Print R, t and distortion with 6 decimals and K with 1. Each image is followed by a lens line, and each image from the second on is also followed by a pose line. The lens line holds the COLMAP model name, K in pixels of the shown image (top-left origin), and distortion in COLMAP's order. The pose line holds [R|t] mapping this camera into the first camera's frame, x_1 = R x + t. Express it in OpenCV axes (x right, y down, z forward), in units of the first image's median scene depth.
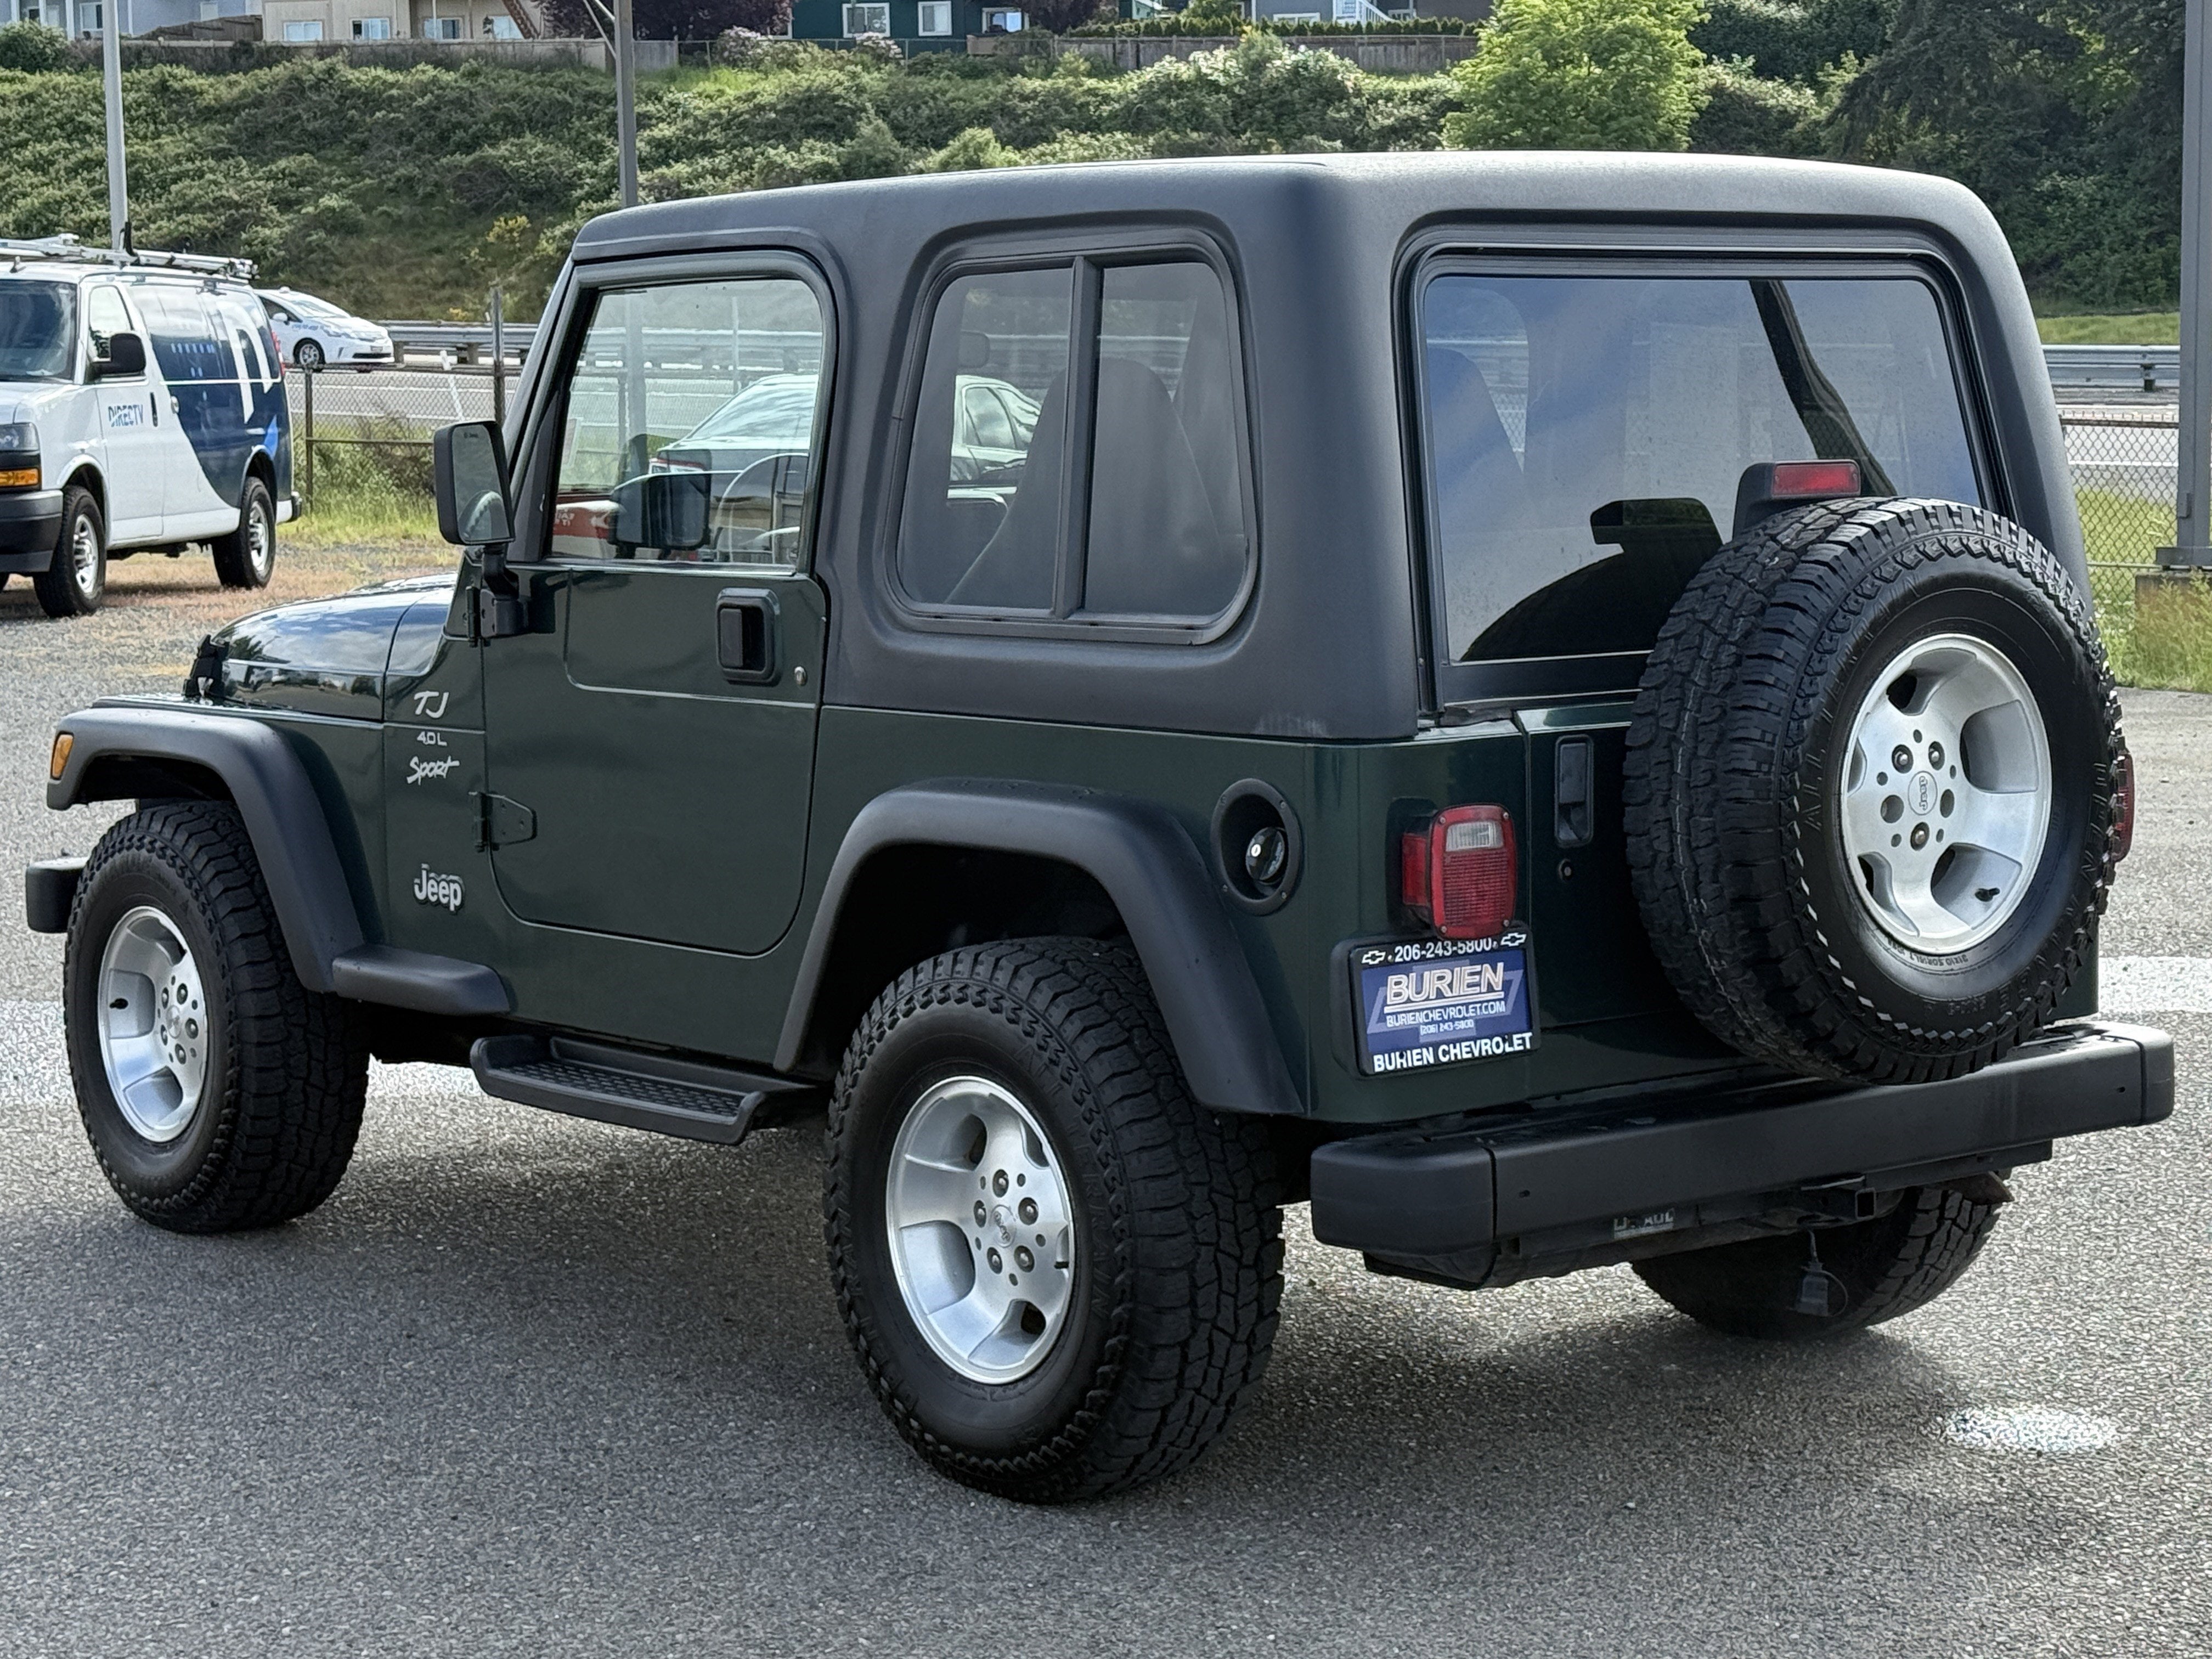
lens RADIAL K [[4560.6, 0, 1106.0], [0, 4560.6, 829.5], [0, 0, 1]] dist [0.153826, 0.081066]
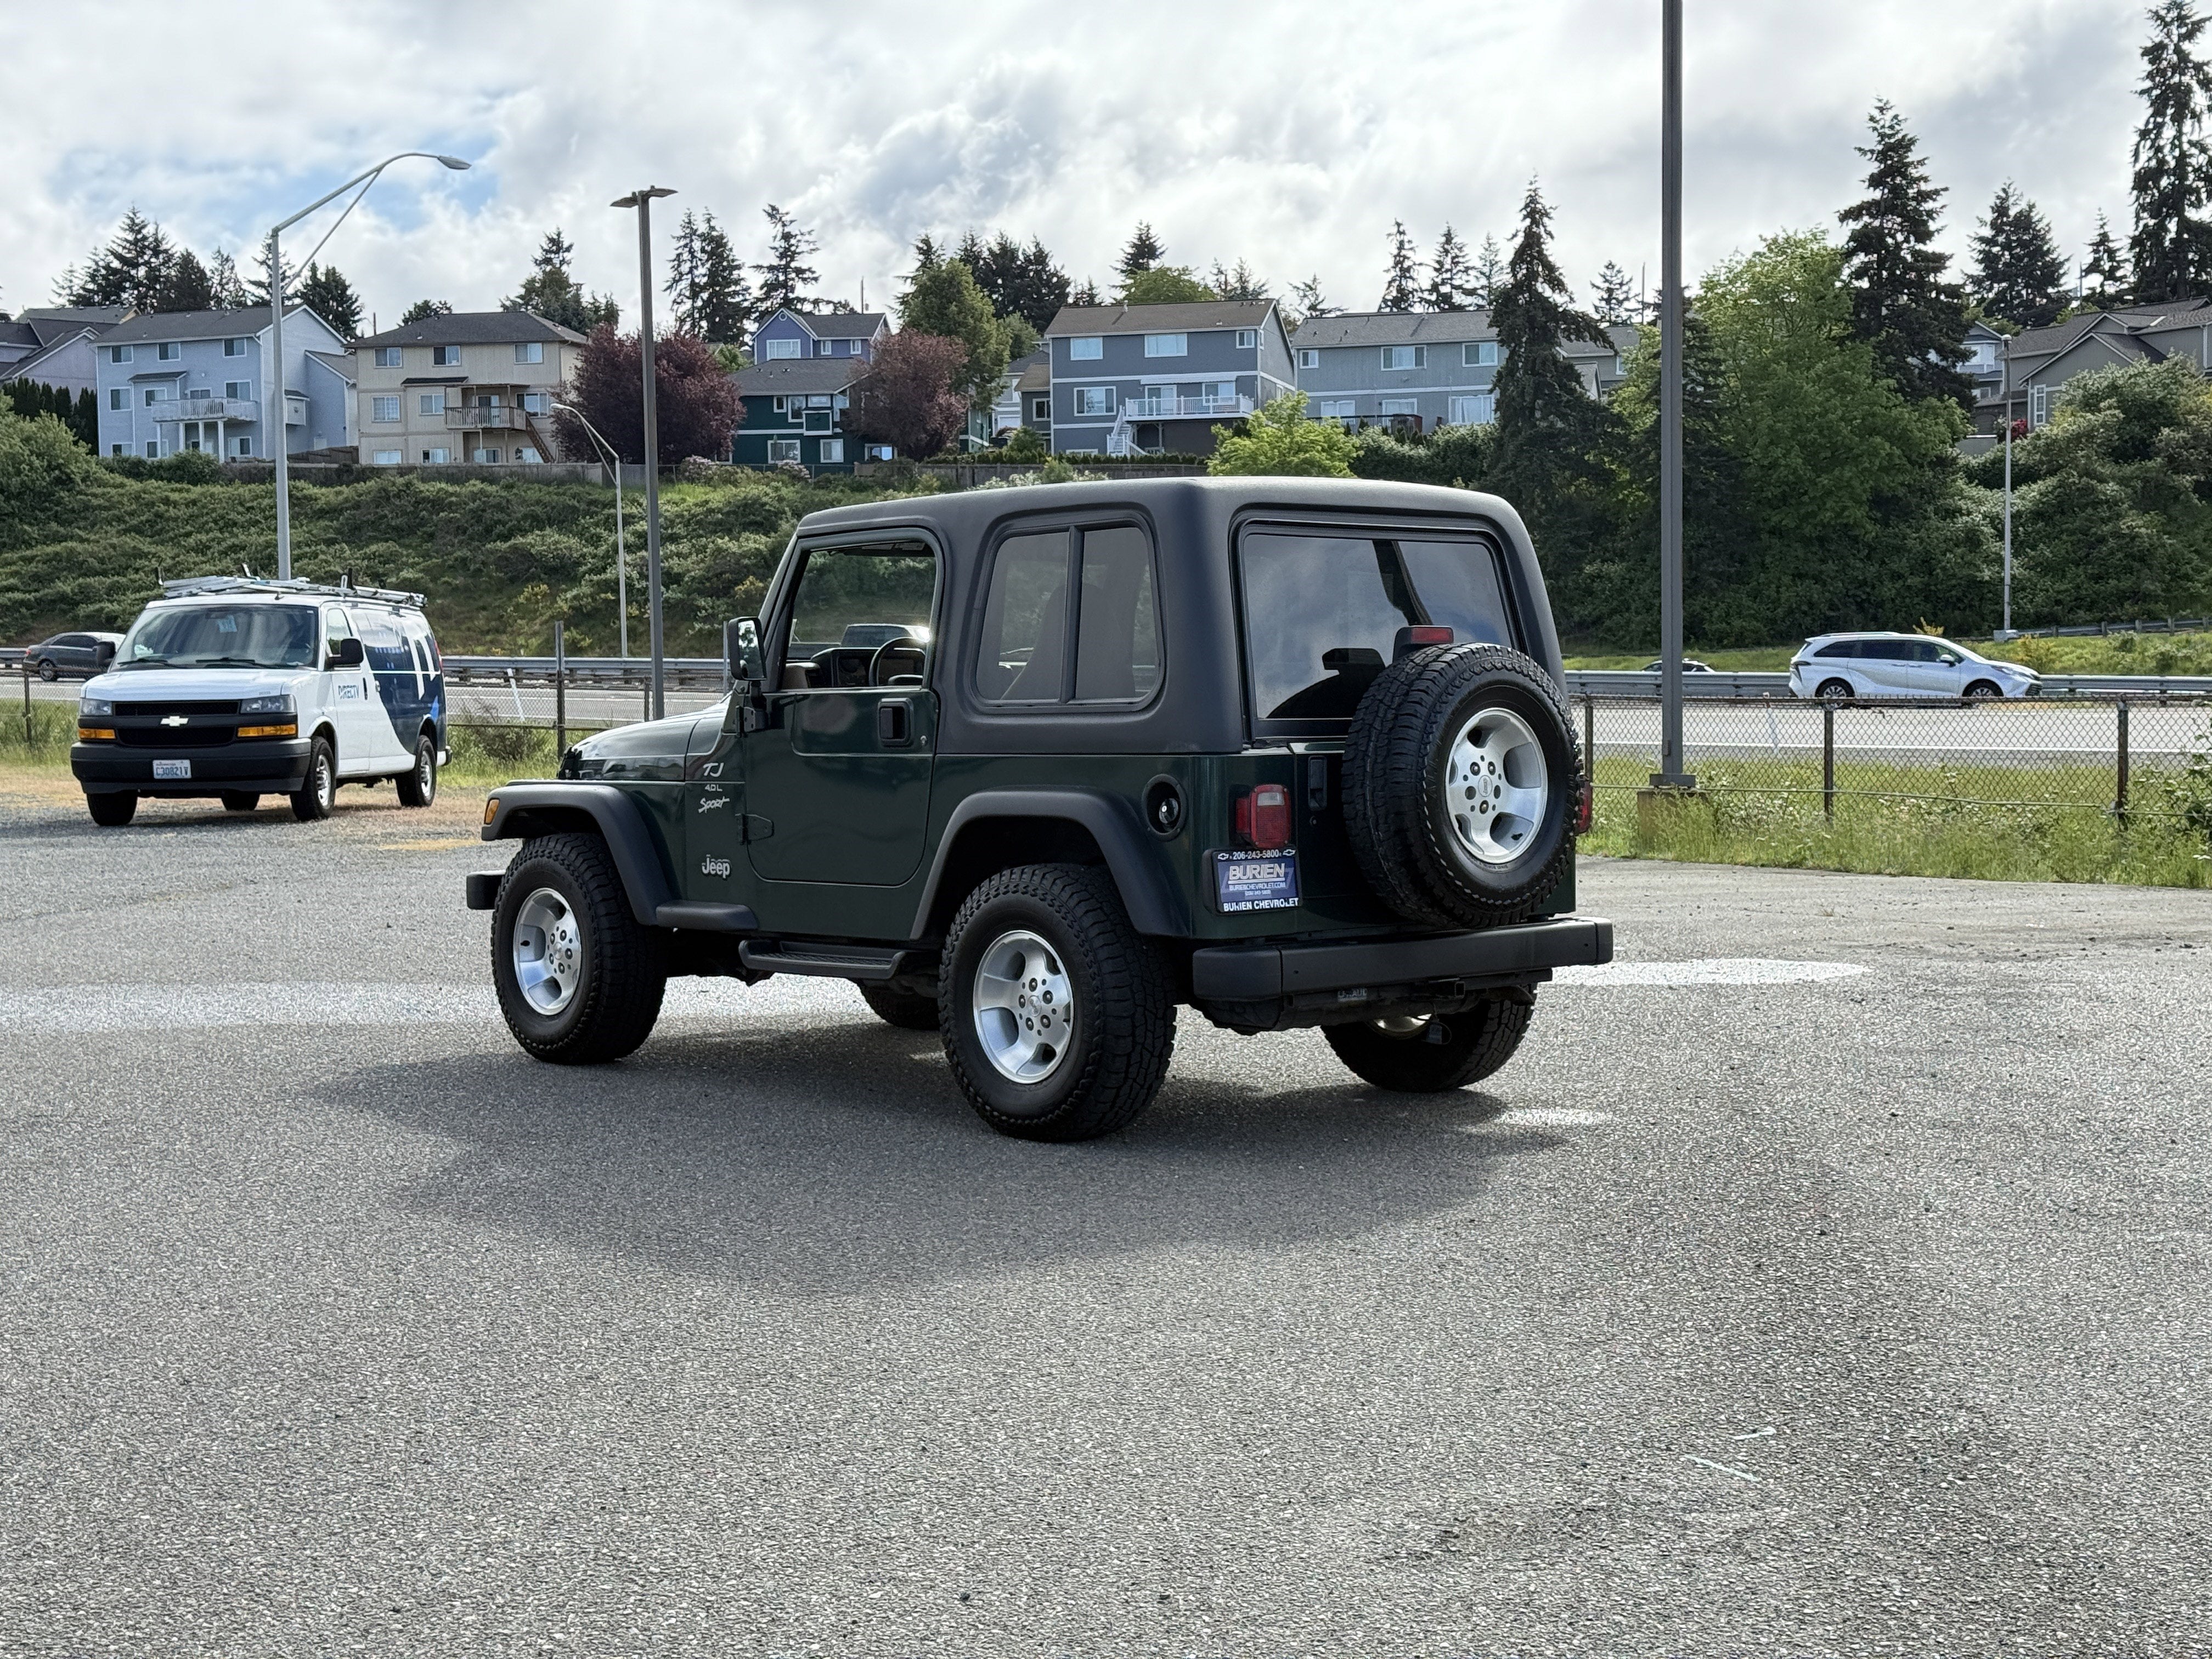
lens RADIAL K [[3287.8, 0, 1106.0], [0, 3287.8, 829.5], [0, 0, 1]] dist [0.166175, 0.048935]
pose [[0.998654, -0.000347, 0.051874, -0.051949], [0.003591, 0.998041, -0.062463, 0.078546], [-0.051750, 0.062565, 0.996698, -0.351825]]
